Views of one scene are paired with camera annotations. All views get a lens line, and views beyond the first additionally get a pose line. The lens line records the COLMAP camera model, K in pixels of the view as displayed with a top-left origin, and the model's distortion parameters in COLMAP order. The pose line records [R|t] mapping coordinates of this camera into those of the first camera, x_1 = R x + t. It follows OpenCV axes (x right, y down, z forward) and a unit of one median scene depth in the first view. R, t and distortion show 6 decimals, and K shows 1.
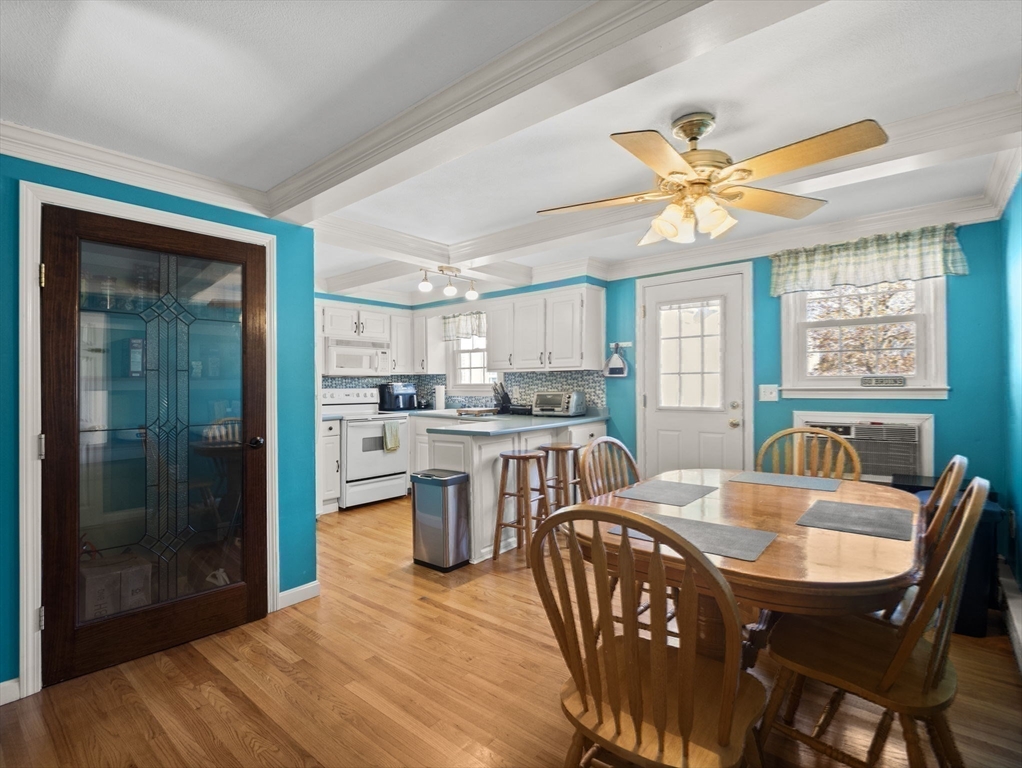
lens RADIAL K [[502.8, 0, 507.9], [0, 502.8, 384.0], [0, 0, 1]] dist [-0.003524, -0.001335]
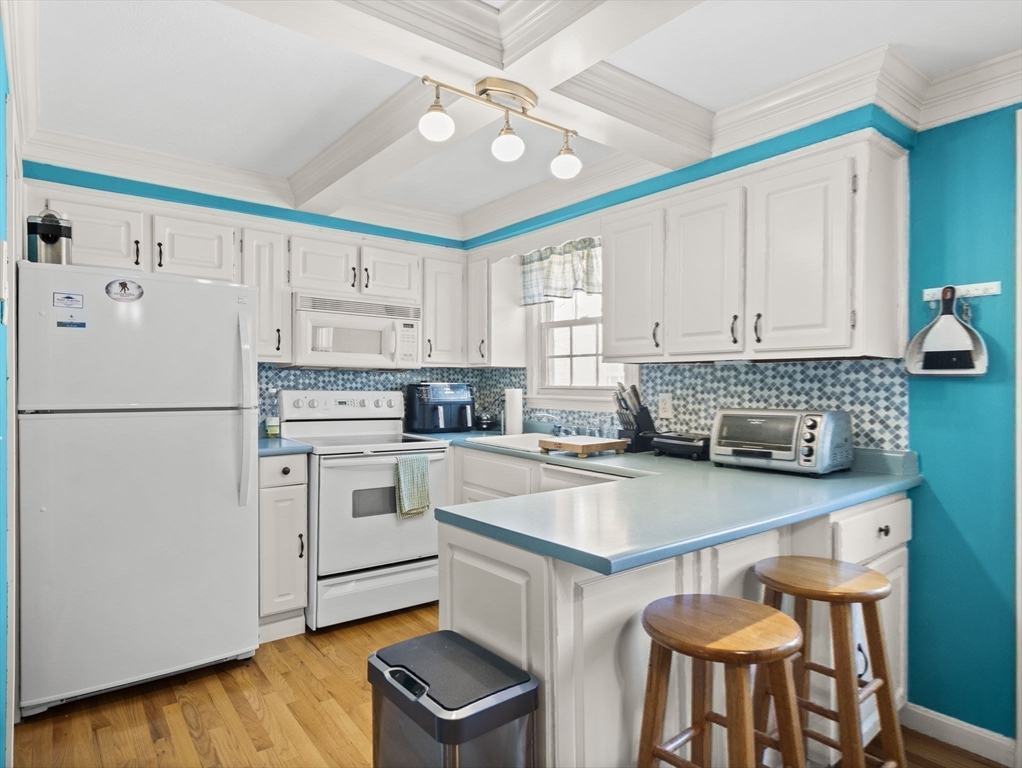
lens RADIAL K [[594.2, 0, 499.3], [0, 594.2, 352.2], [0, 0, 1]] dist [0.000478, -0.000223]
pose [[0.976687, 0.004951, -0.214612, -0.017532], [-0.016575, 0.998489, -0.052399, -0.002481], [0.214028, 0.054734, 0.975293, 0.443294]]
